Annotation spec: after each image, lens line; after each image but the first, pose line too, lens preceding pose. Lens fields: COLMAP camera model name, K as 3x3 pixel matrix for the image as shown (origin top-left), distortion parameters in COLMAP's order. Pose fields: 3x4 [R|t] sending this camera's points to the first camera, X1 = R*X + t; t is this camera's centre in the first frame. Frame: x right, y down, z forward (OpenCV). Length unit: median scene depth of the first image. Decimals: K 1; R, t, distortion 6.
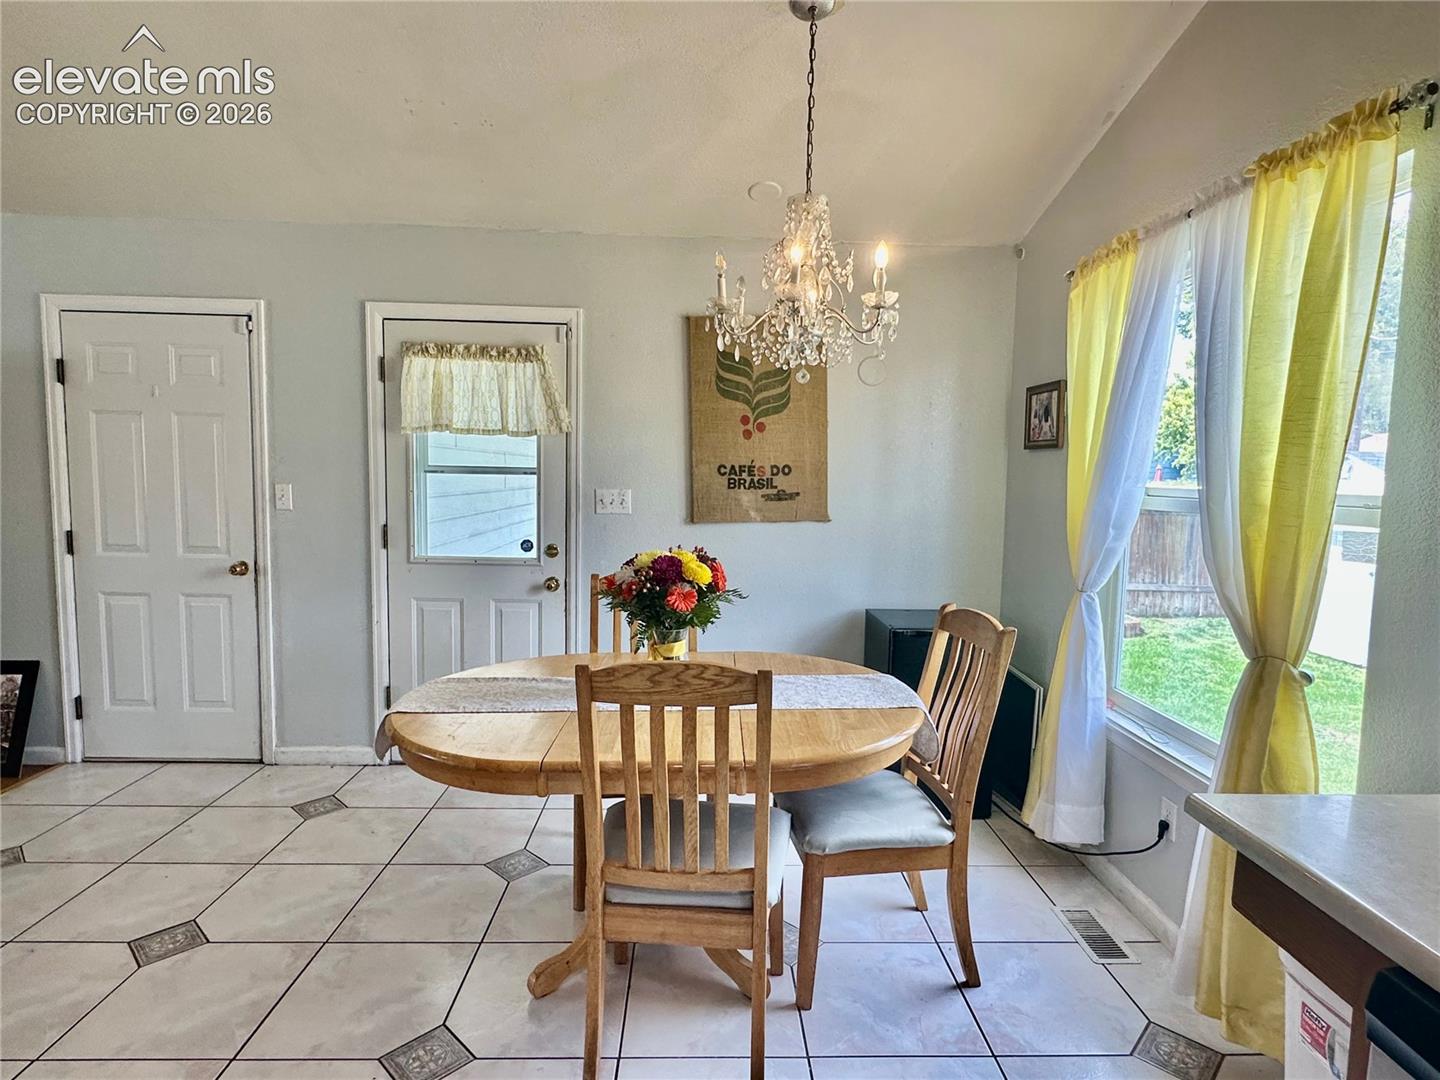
lens RADIAL K [[766.0, 0, 725.0], [0, 766.0, 537.3], [0, 0, 1]] dist [-0.019916, -0.000533]
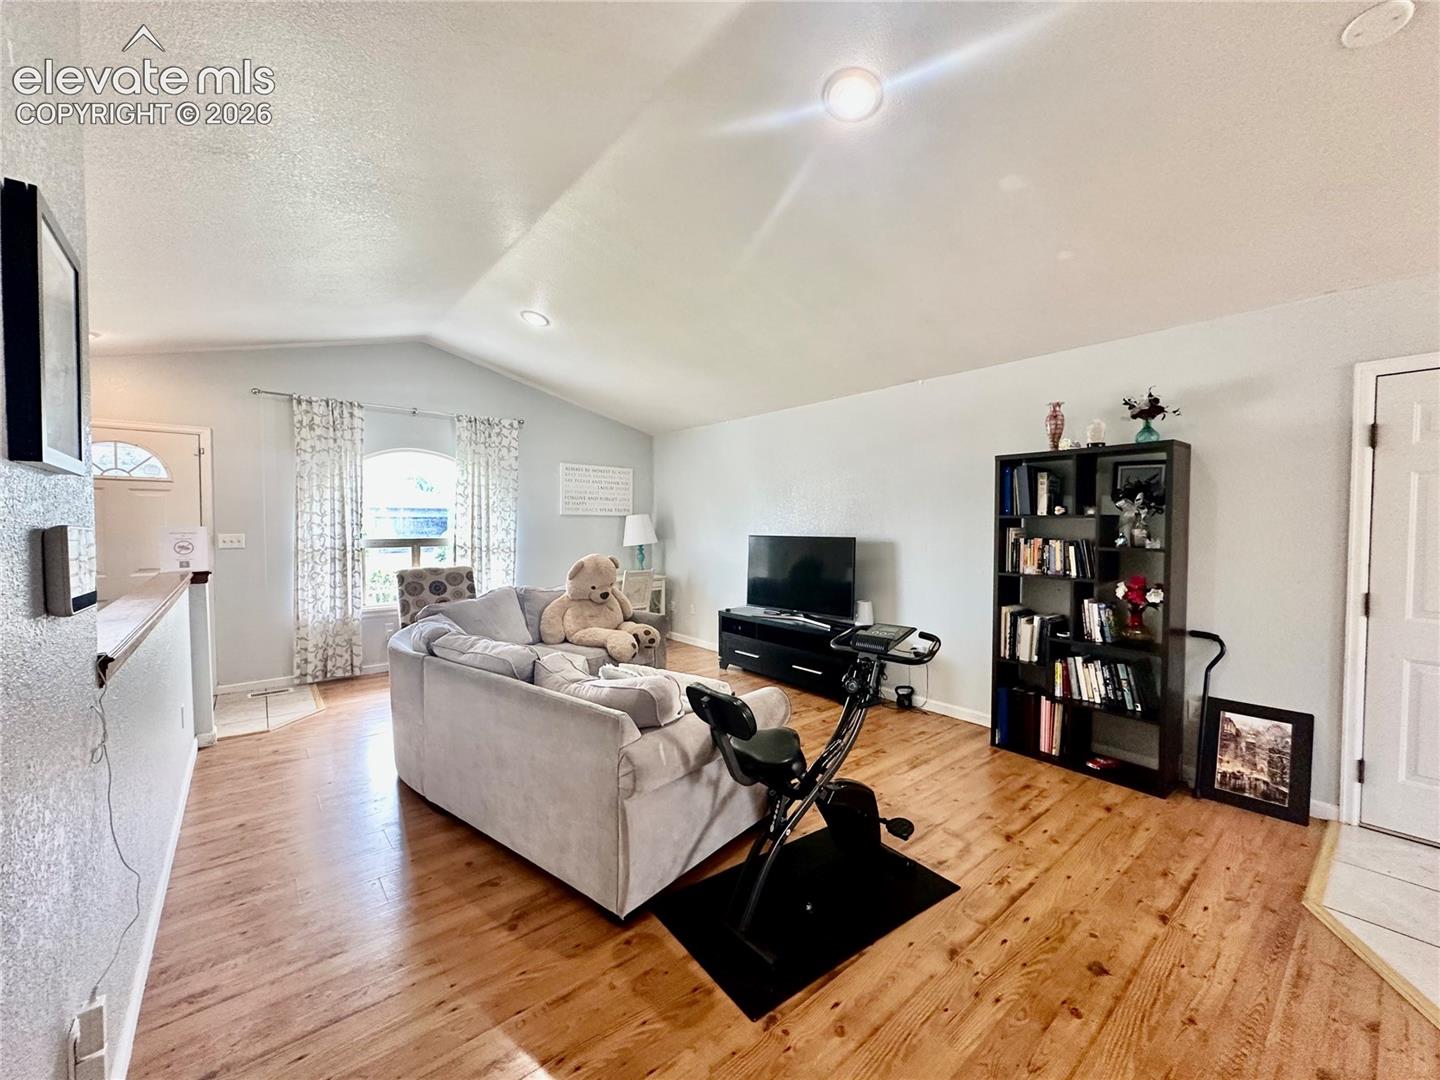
lens RADIAL K [[575.0, 0, 721.0], [0, 575.0, 542.5], [0, 0, 1]] dist [-0.003697, -0.000395]
pose [[0.610038, 0.012518, -0.792274, -0.788366], [-0.066845, 0.997124, -0.035714, 0.008940], [0.789548, 0.074747, 0.609120, -0.150242]]
